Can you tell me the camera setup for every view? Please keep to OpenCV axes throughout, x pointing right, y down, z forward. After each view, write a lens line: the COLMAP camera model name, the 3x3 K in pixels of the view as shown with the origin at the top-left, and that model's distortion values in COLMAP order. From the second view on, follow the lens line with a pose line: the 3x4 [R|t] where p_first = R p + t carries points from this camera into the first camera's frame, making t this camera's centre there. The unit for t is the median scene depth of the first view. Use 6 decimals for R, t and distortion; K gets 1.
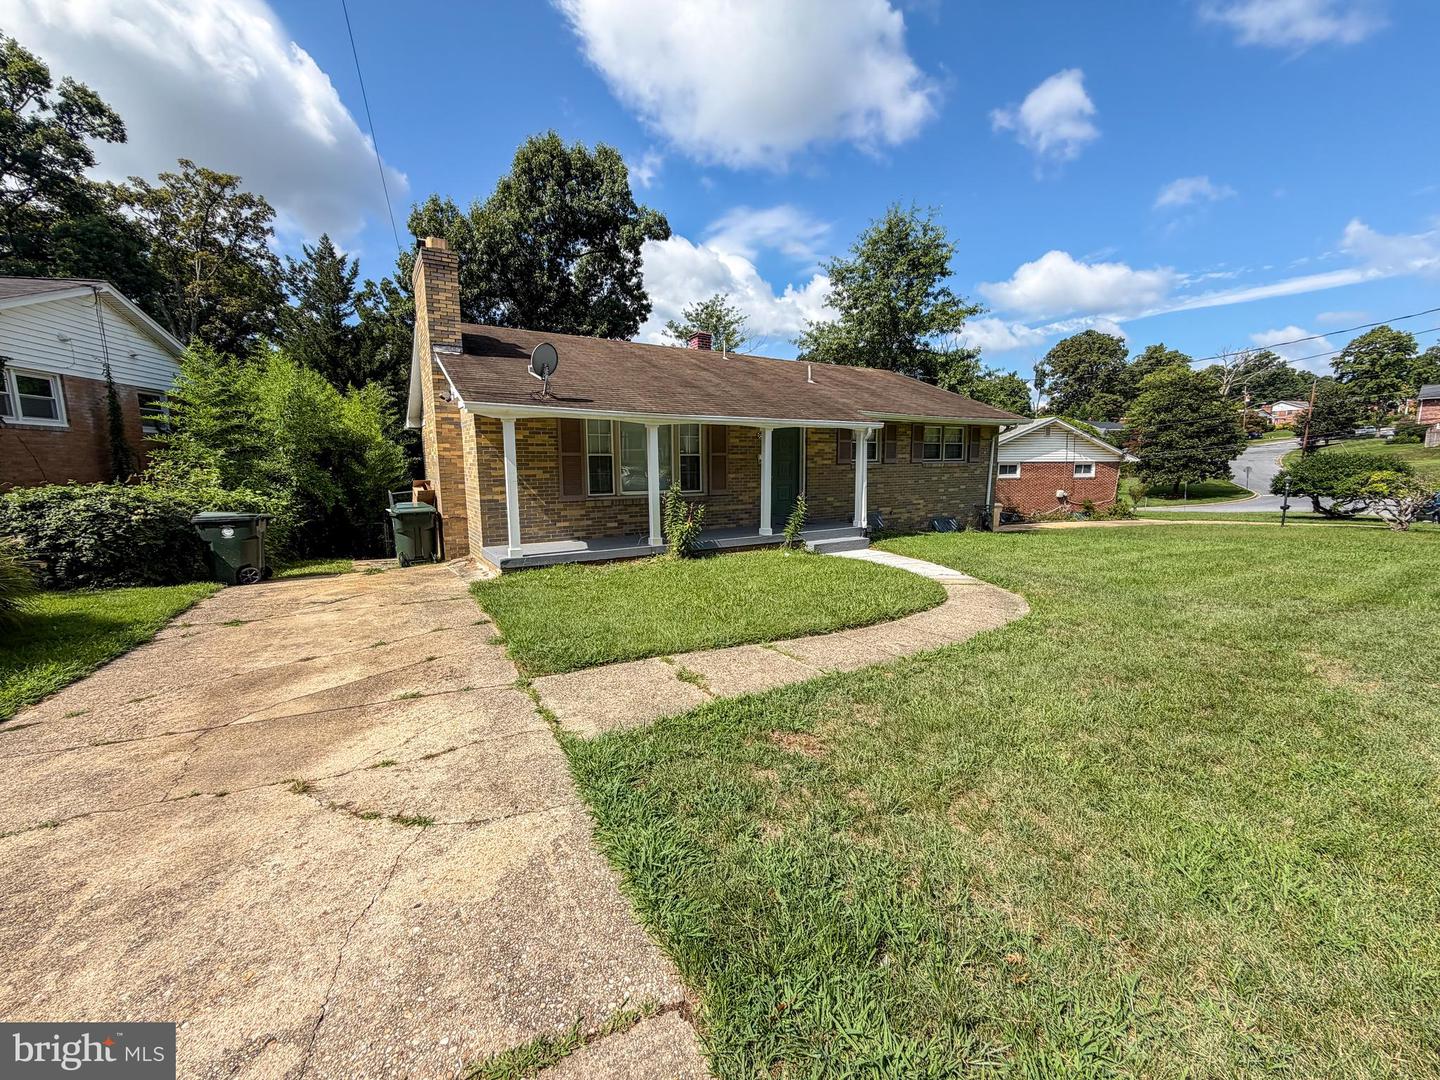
lens RADIAL K [[575.3, 0, 716.2], [0, 575.3, 538.8], [0, 0, 1]] dist [-0.001867, -0.000254]
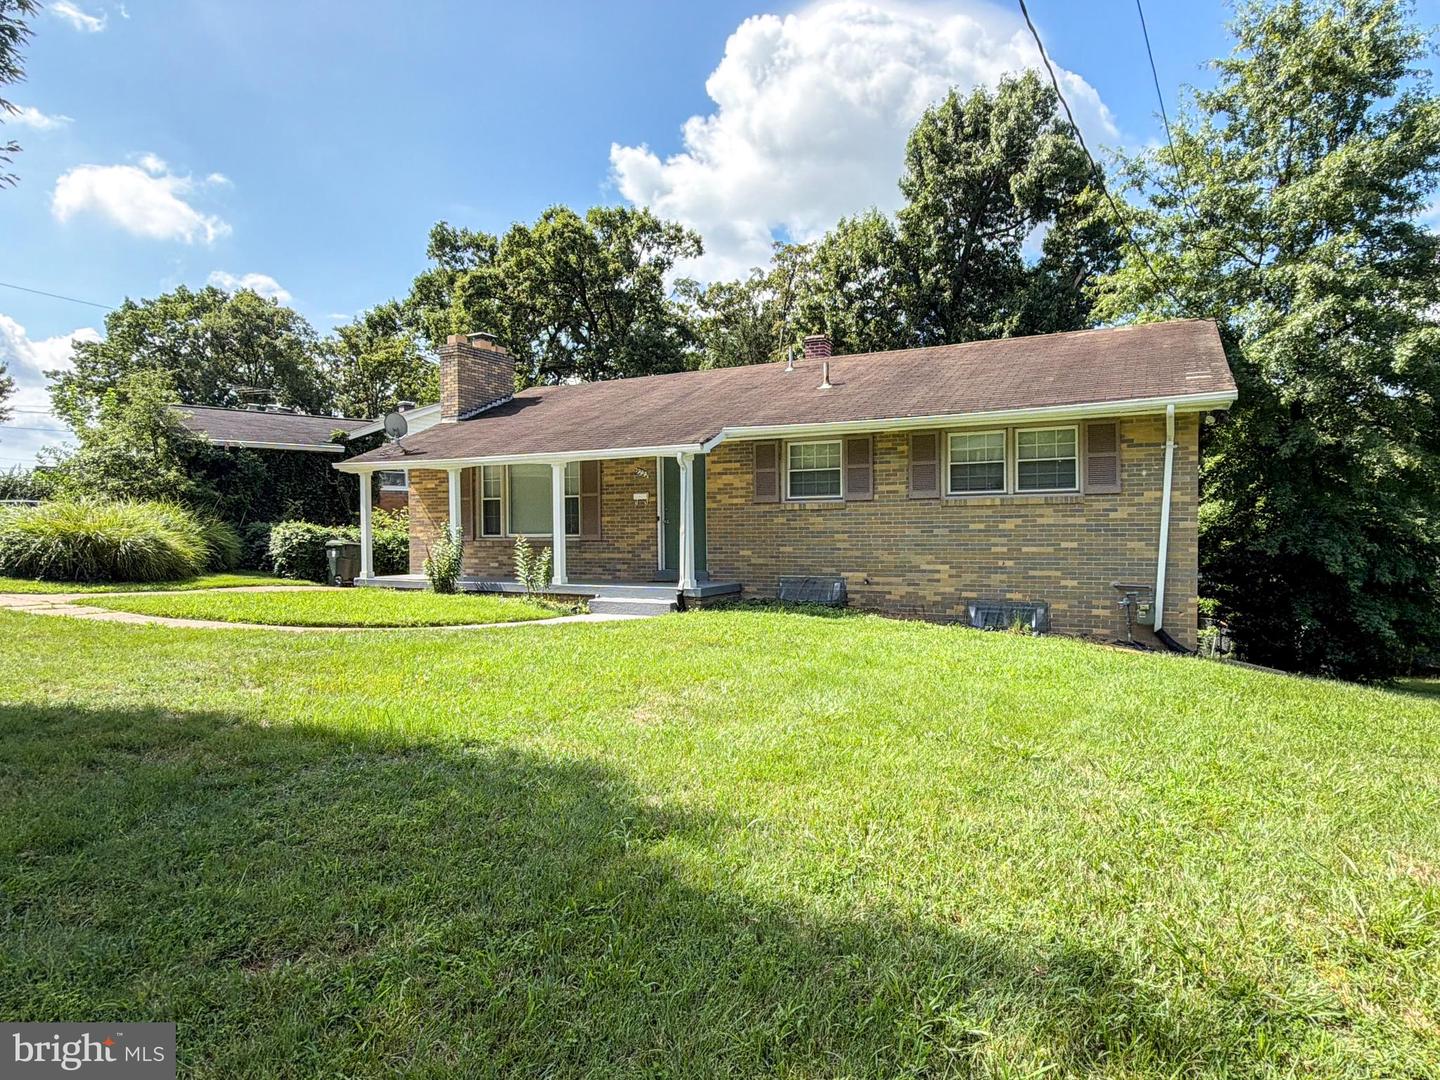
lens RADIAL K [[838.8, 0, 720.0], [0, 838.8, 540.0], [0, 0, 1]] dist [-0.002318, 0.001251]
pose [[0.512184, 0.014143, -0.858759, 1.191008], [-0.109775, 0.992742, -0.049123, -0.034900], [0.851832, 0.119430, 0.510019, 0.504609]]
